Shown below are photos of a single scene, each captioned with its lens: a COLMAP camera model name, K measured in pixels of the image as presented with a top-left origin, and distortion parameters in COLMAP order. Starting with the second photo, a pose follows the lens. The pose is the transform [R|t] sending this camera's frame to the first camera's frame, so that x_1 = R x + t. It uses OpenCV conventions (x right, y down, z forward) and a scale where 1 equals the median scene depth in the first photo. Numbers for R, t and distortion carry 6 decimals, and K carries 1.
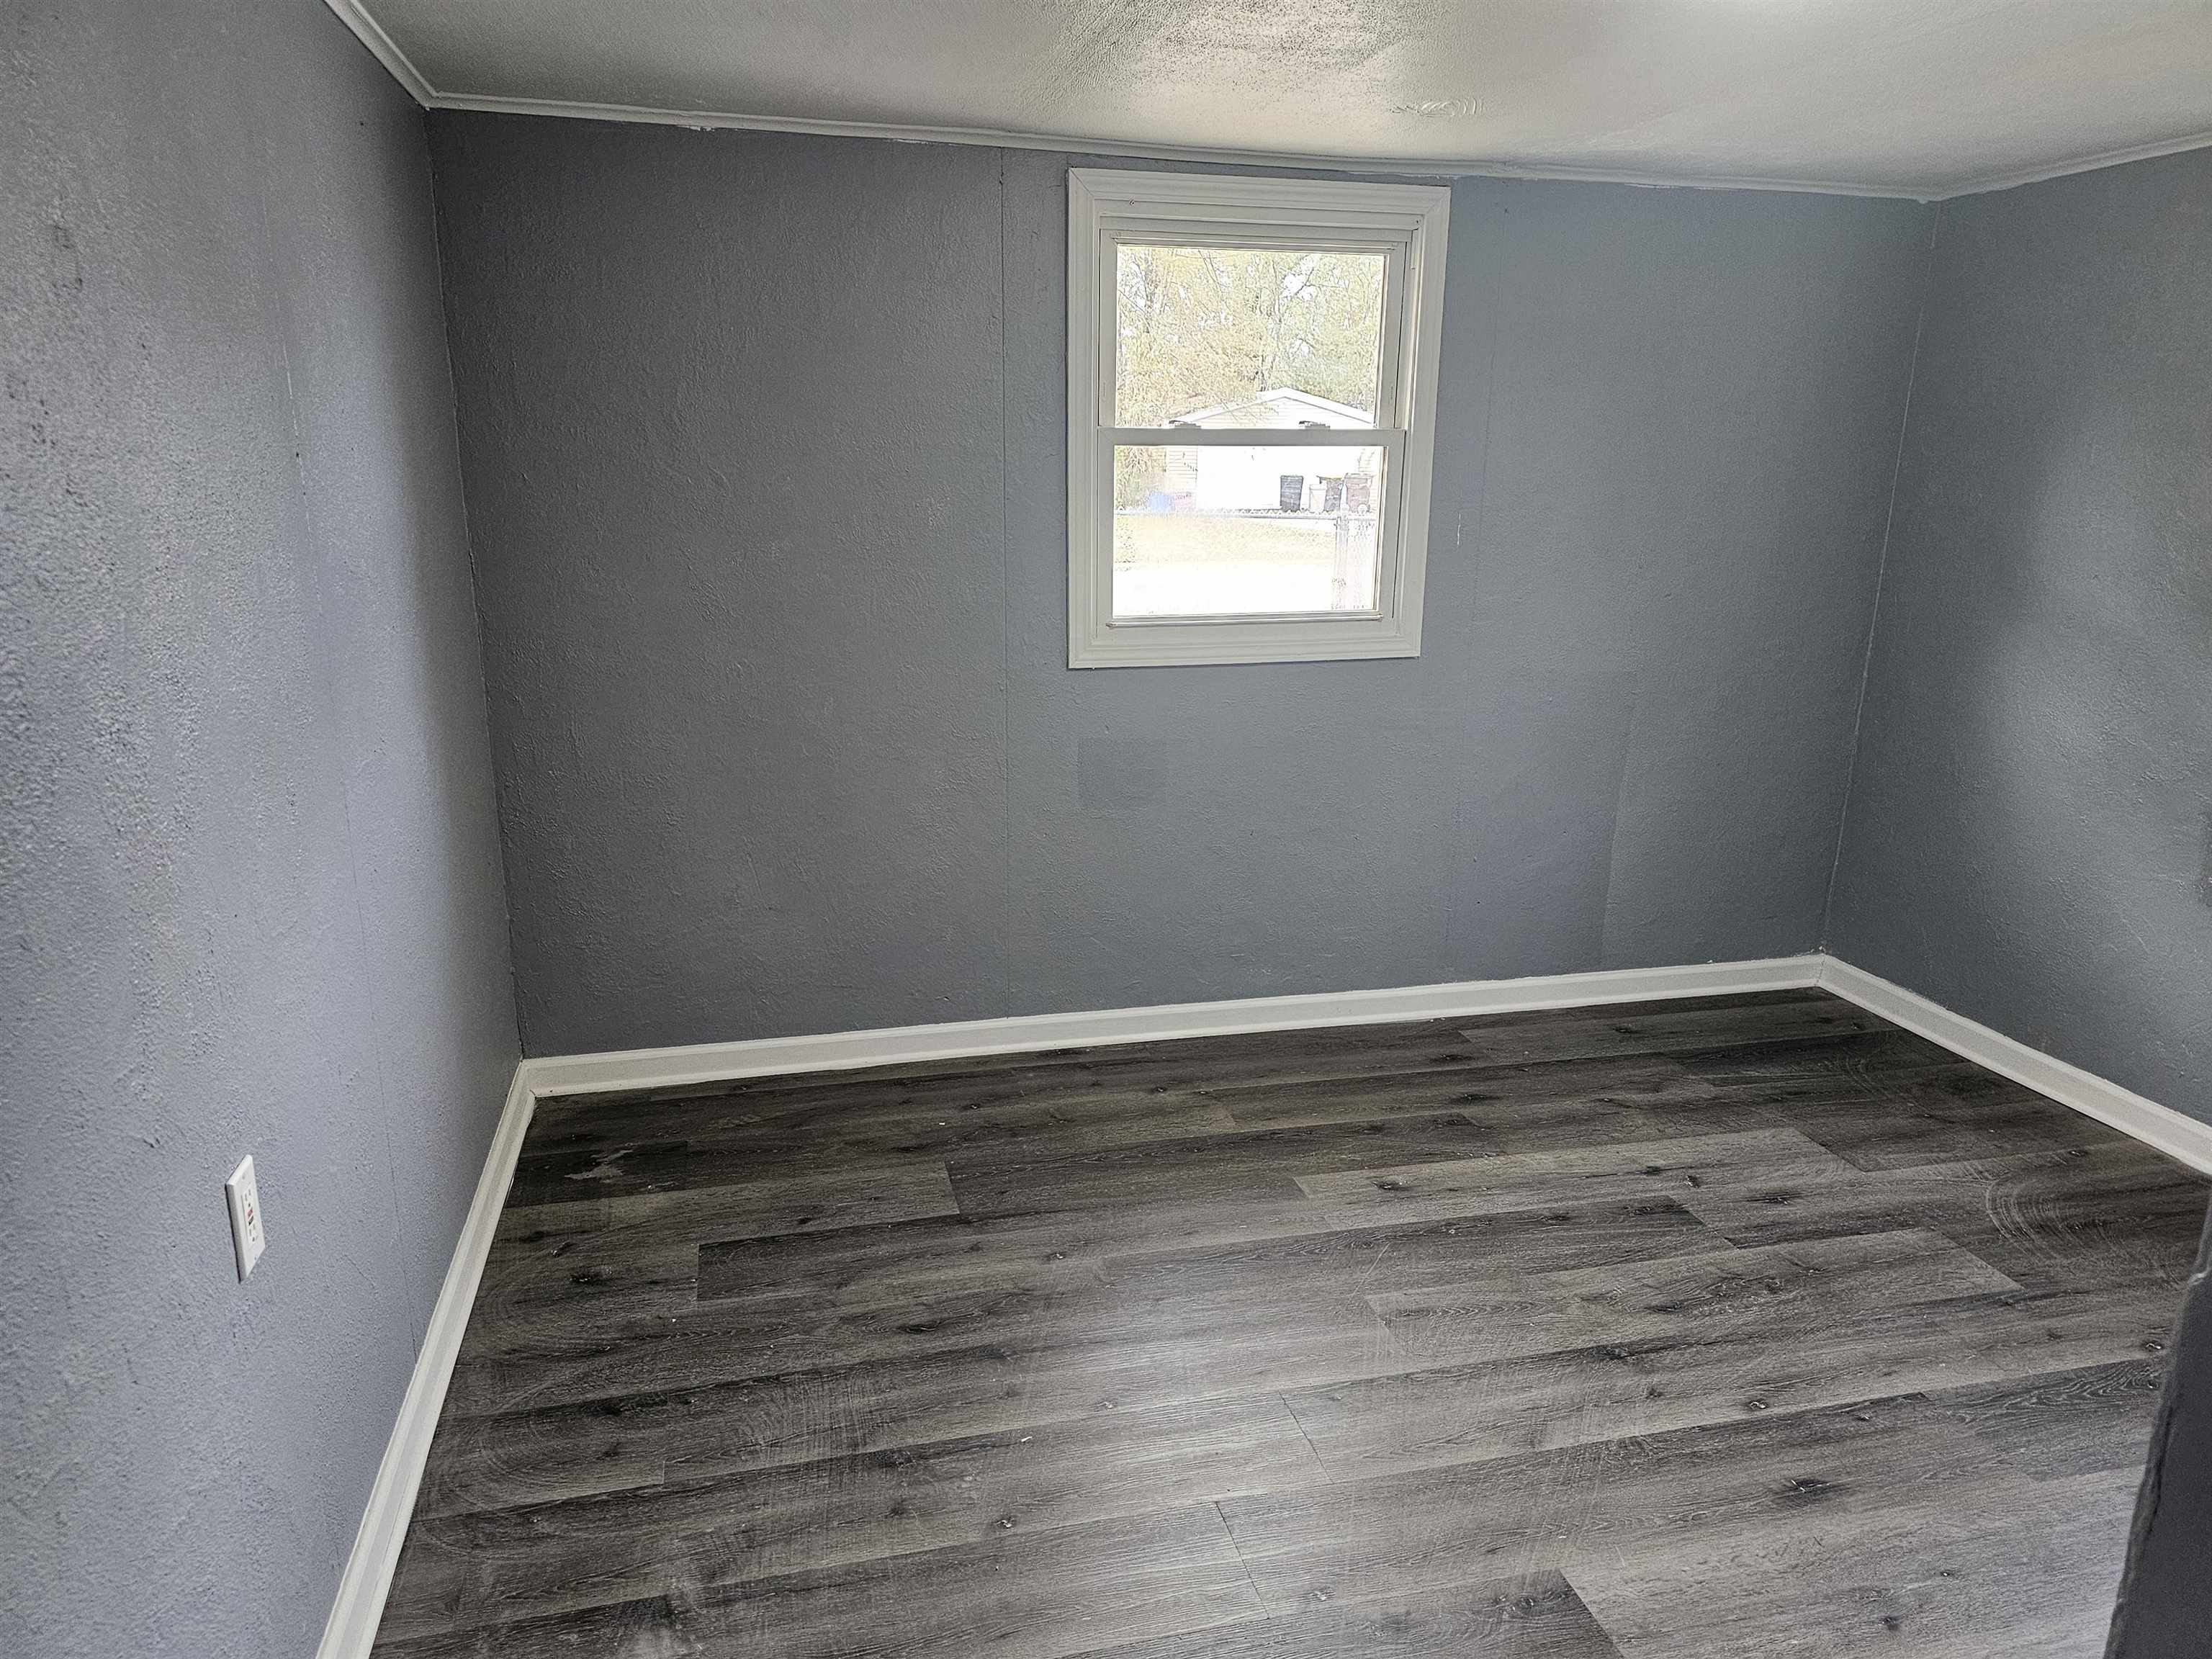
lens RADIAL K [[1464.9, 0, 1099.3], [0, 1464.9, 818.8], [0, 0, 1]] dist [0.092760, -0.069659]
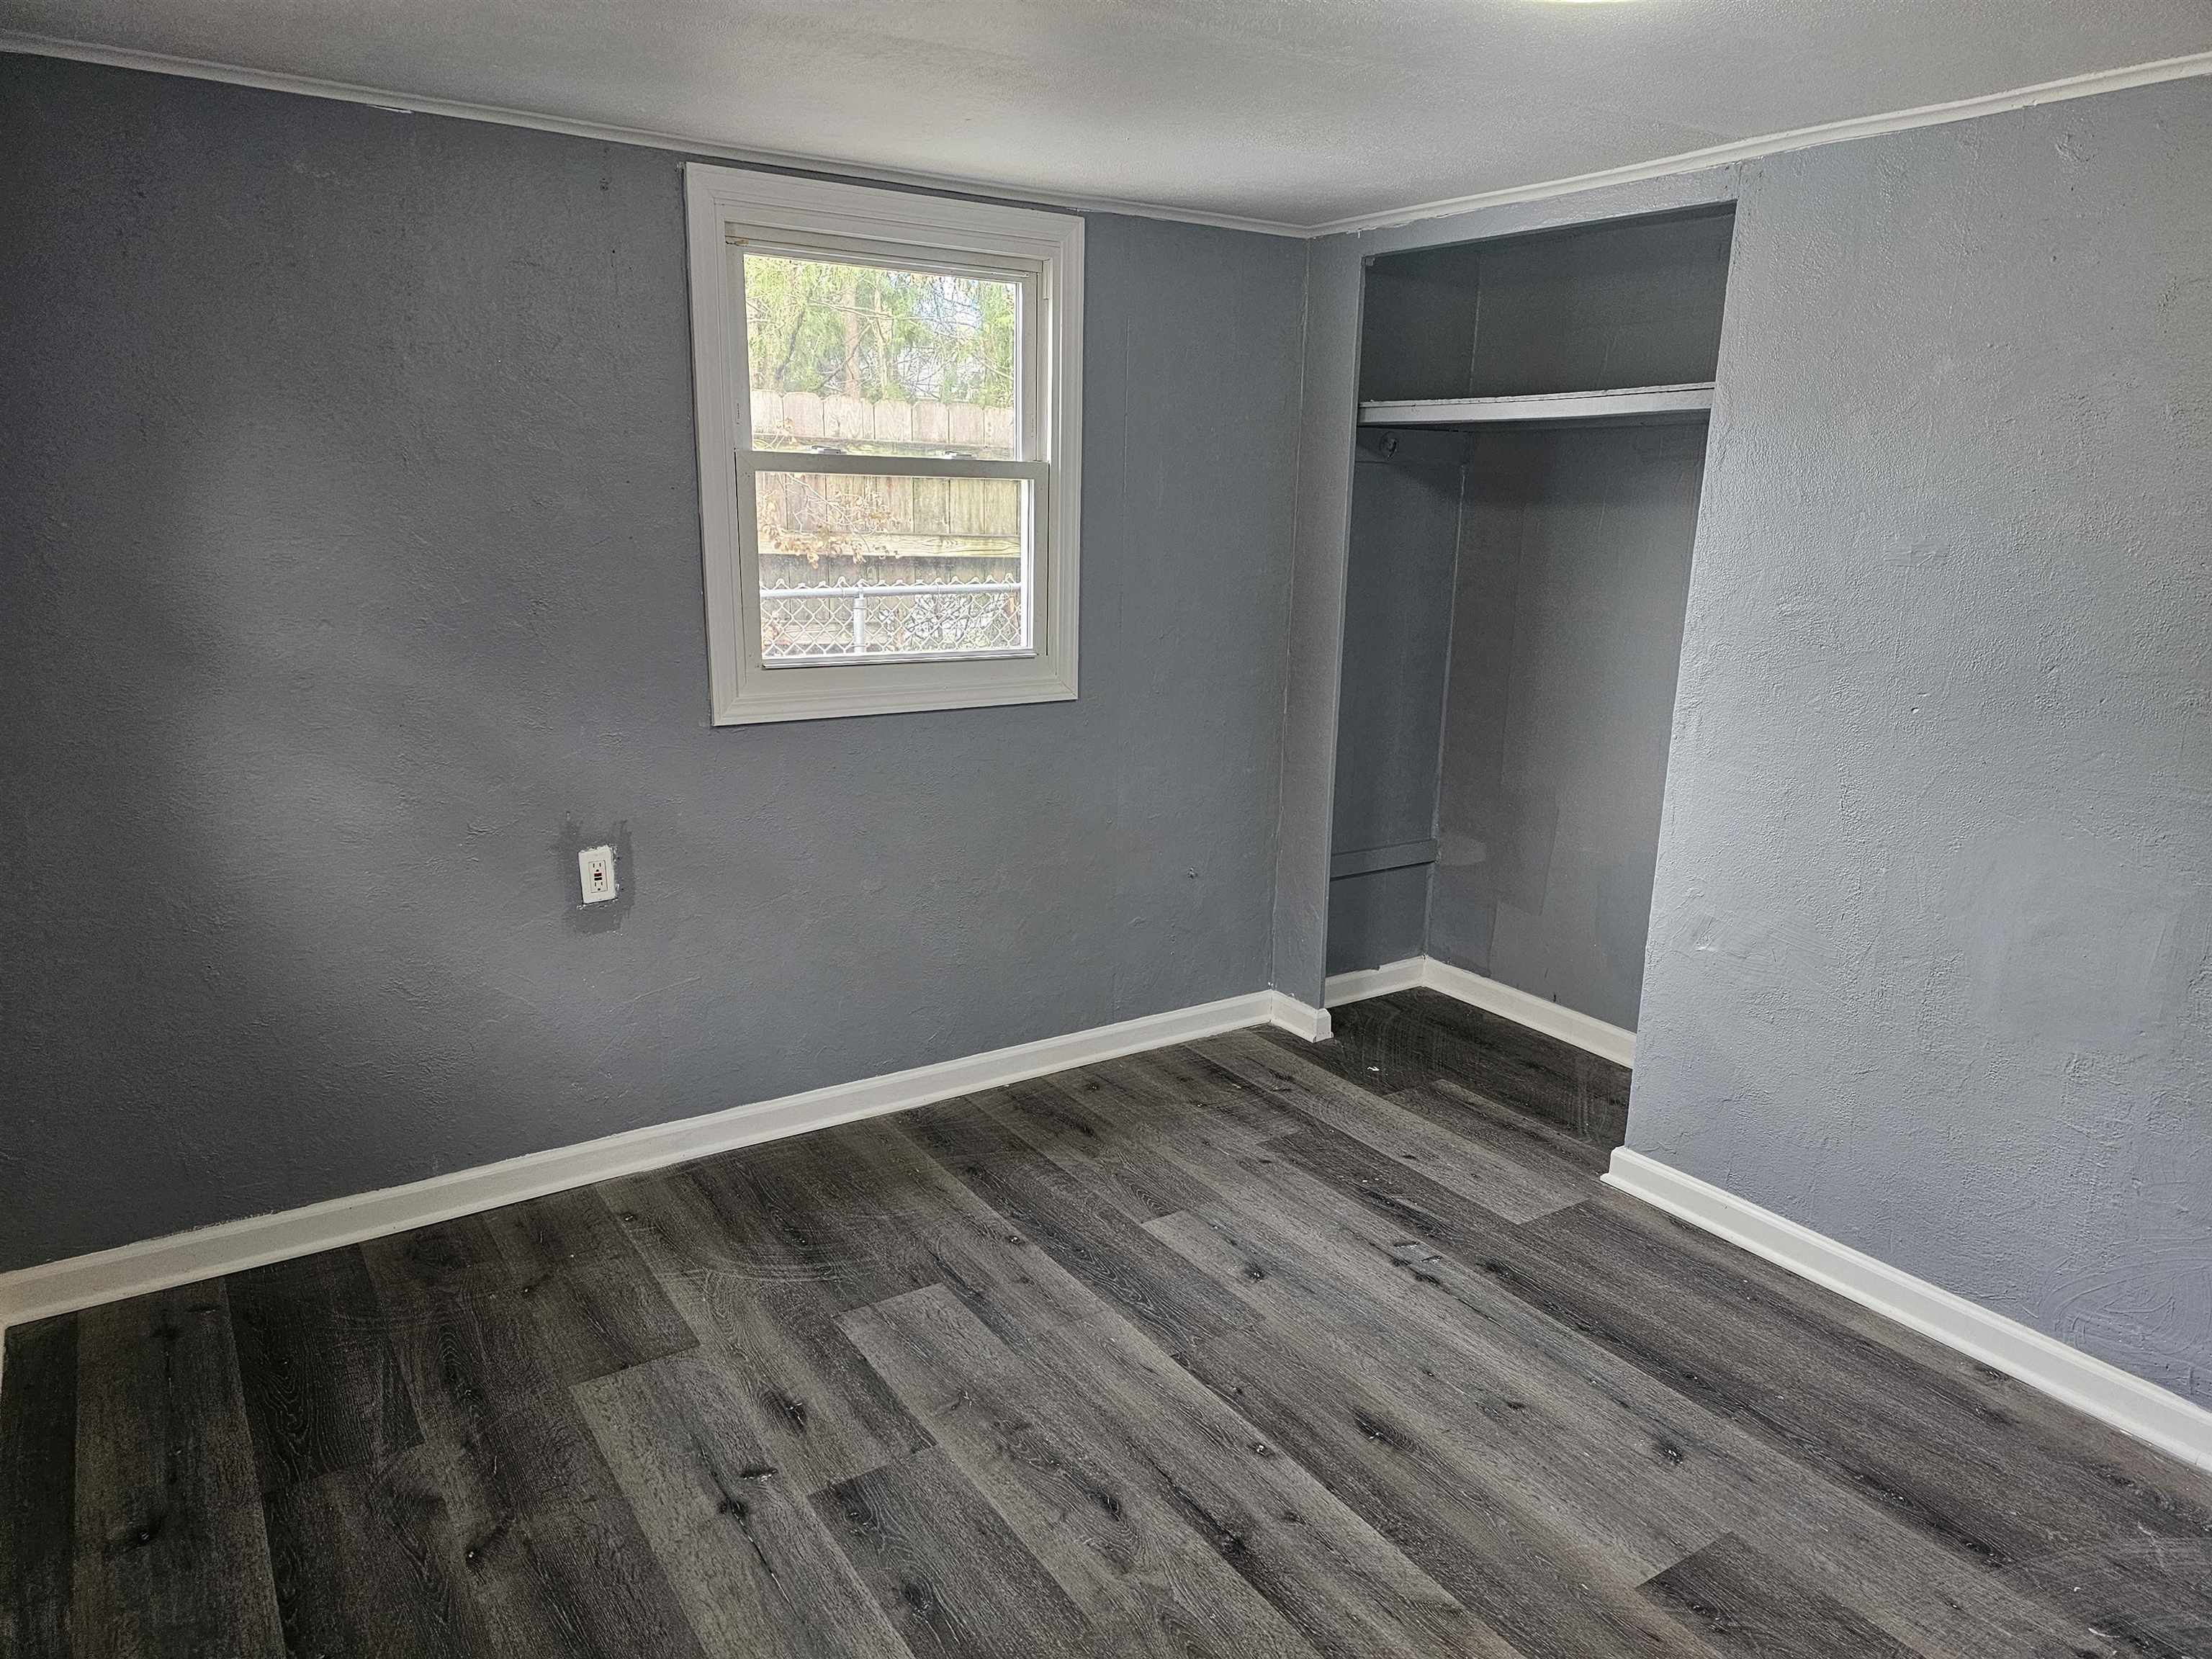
lens RADIAL K [[1464.9, 0, 1099.3], [0, 1464.9, 818.8], [0, 0, 1]] dist [0.092760, -0.069659]
pose [[-0.329405, -0.227507, 0.916370, -0.273944], [0.204130, 0.930423, 0.304374, -0.262648], [-0.921859, 0.287321, -0.260045, 1.009247]]
